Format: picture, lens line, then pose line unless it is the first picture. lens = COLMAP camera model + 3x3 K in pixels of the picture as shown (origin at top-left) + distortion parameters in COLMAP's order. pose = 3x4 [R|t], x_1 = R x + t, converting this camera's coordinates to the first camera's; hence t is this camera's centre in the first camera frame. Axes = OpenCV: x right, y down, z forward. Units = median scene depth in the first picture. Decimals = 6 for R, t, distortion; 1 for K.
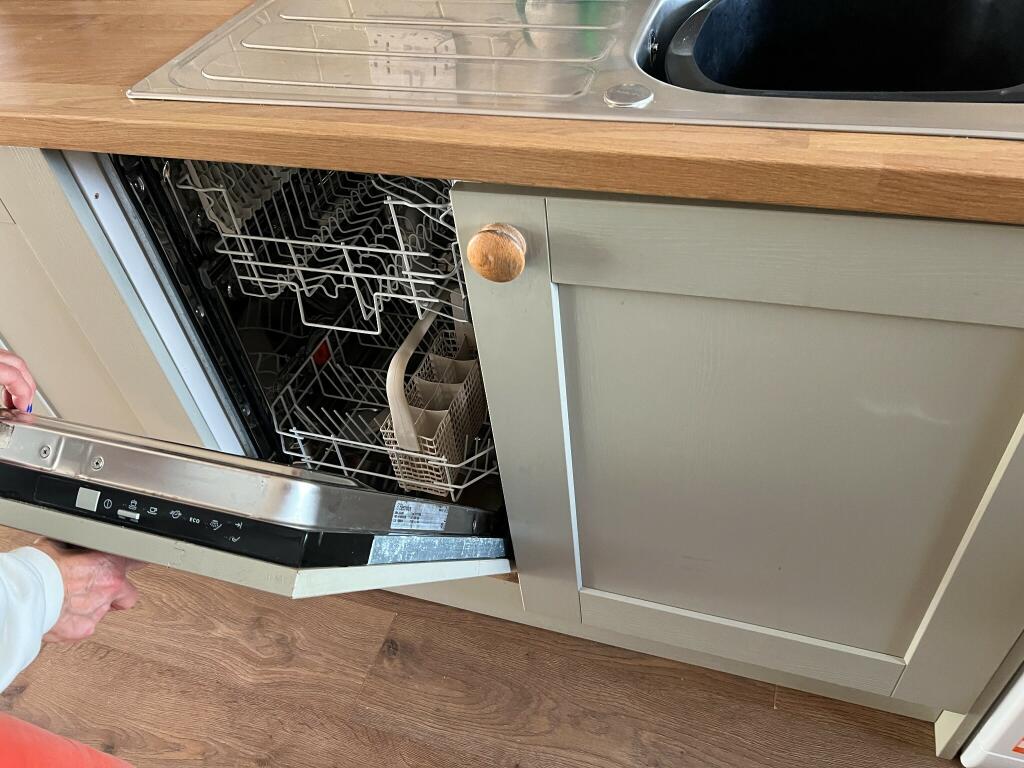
lens RADIAL K [[769.0, 0, 512.0], [0, 769.0, 384.0], [0, 0, 1]] dist [0.068360, -0.076796]
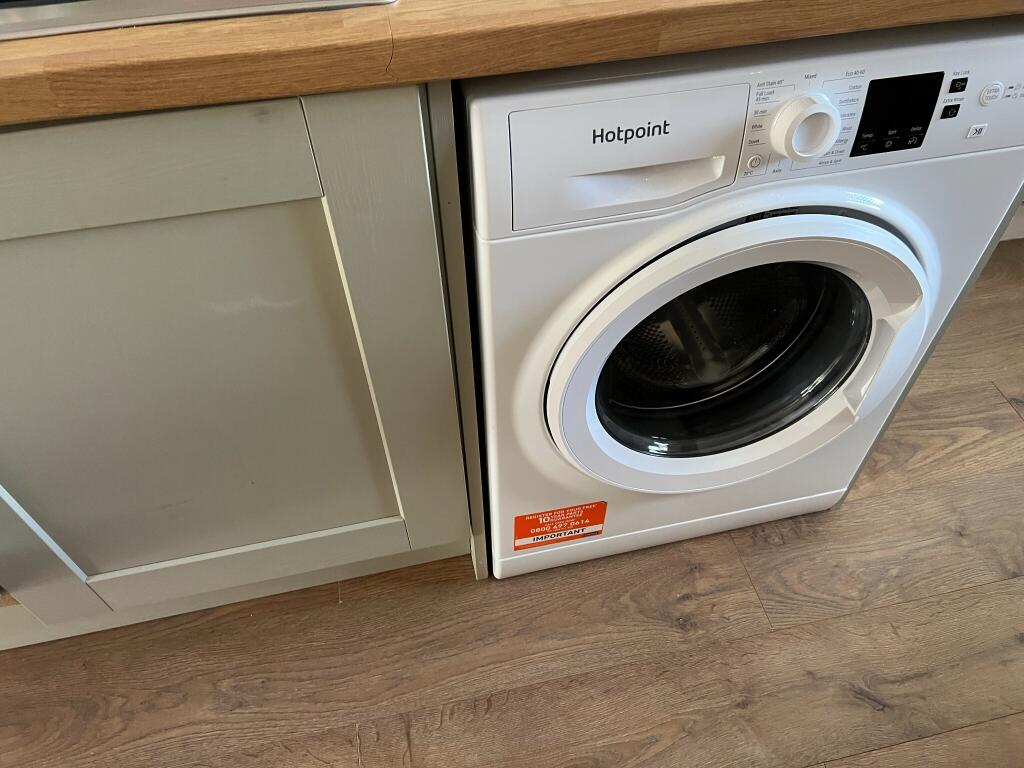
lens RADIAL K [[769.0, 0, 512.0], [0, 769.0, 384.0], [0, 0, 1]] dist [0.068360, -0.076796]
pose [[0.865819, -0.321533, 0.383371, 0.274444], [0.290540, 0.946864, 0.137970, 0.069373], [-0.407362, -0.008072, 0.913231, -0.064707]]
